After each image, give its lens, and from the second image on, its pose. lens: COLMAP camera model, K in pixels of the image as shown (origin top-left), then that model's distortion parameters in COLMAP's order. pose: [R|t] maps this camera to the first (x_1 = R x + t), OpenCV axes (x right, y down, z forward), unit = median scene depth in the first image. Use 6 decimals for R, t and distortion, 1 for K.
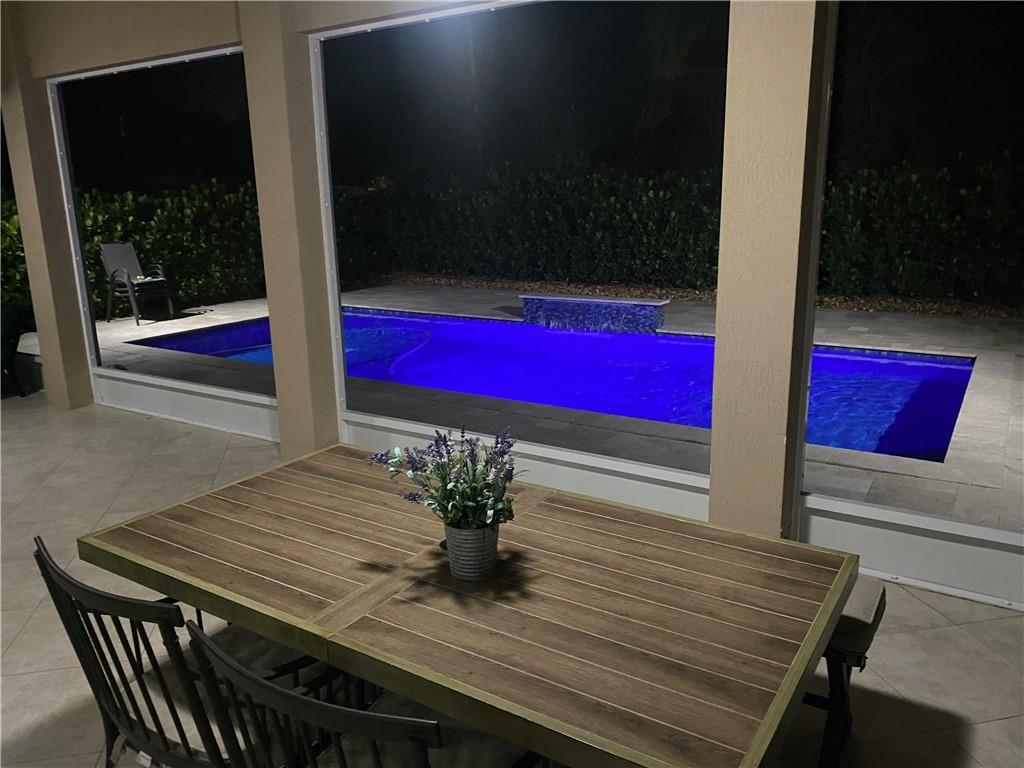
lens RADIAL K [[812.6, 0, 516.6], [0, 812.6, 397.8], [0, 0, 1]] dist [0.071619, -0.127669]
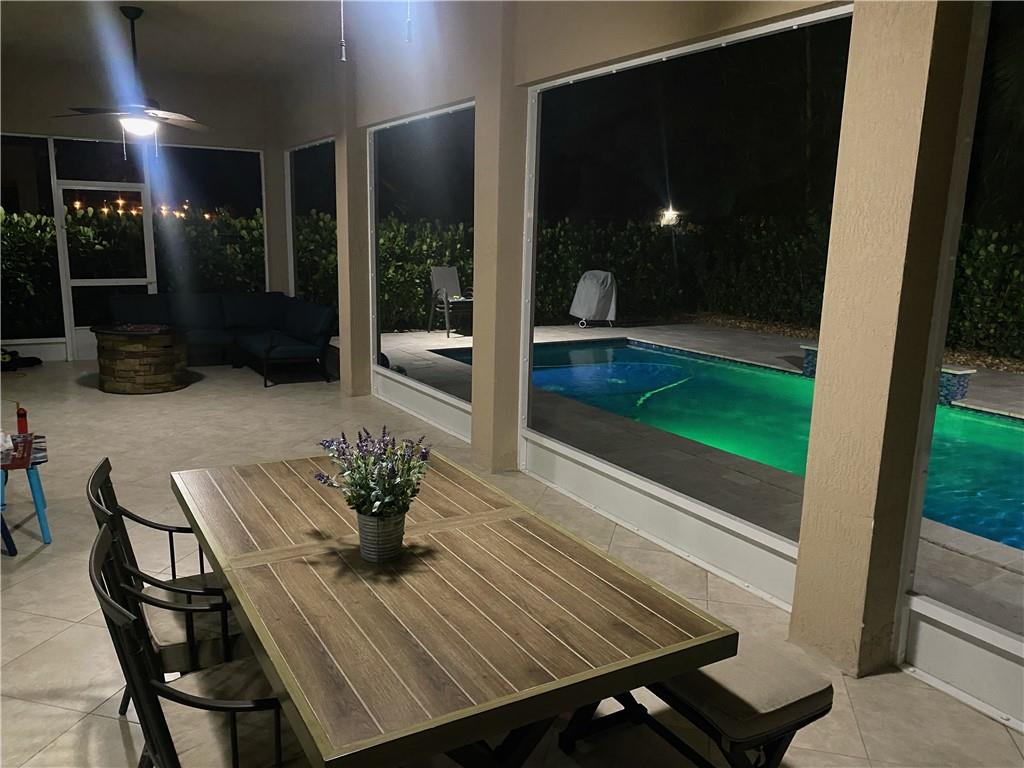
lens RADIAL K [[812.6, 0, 493.9], [0, 812.6, 404.0], [0, 0, 1]] dist [0.071619, -0.127669]
pose [[0.886596, 0.138005, -0.441477, 0.116221], [-0.154335, 0.988018, -0.001092, -0.004426], [0.436036, 0.069104, 0.897272, 0.004384]]
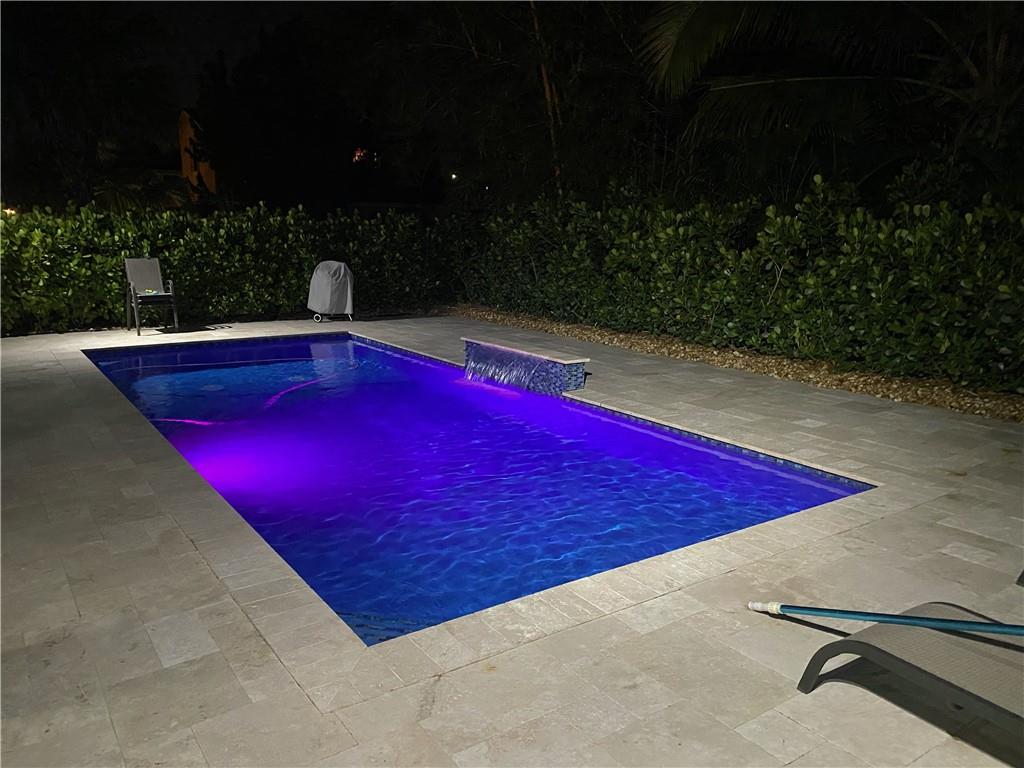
lens RADIAL K [[812.6, 0, 549.6], [0, 812.6, 394.9], [0, 0, 1]] dist [0.071619, -0.127669]
pose [[0.917195, 0.110590, -0.382784, 0.437528], [-0.126698, 0.991795, -0.017044, -0.061259], [0.377759, 0.064131, 0.923681, 0.226149]]
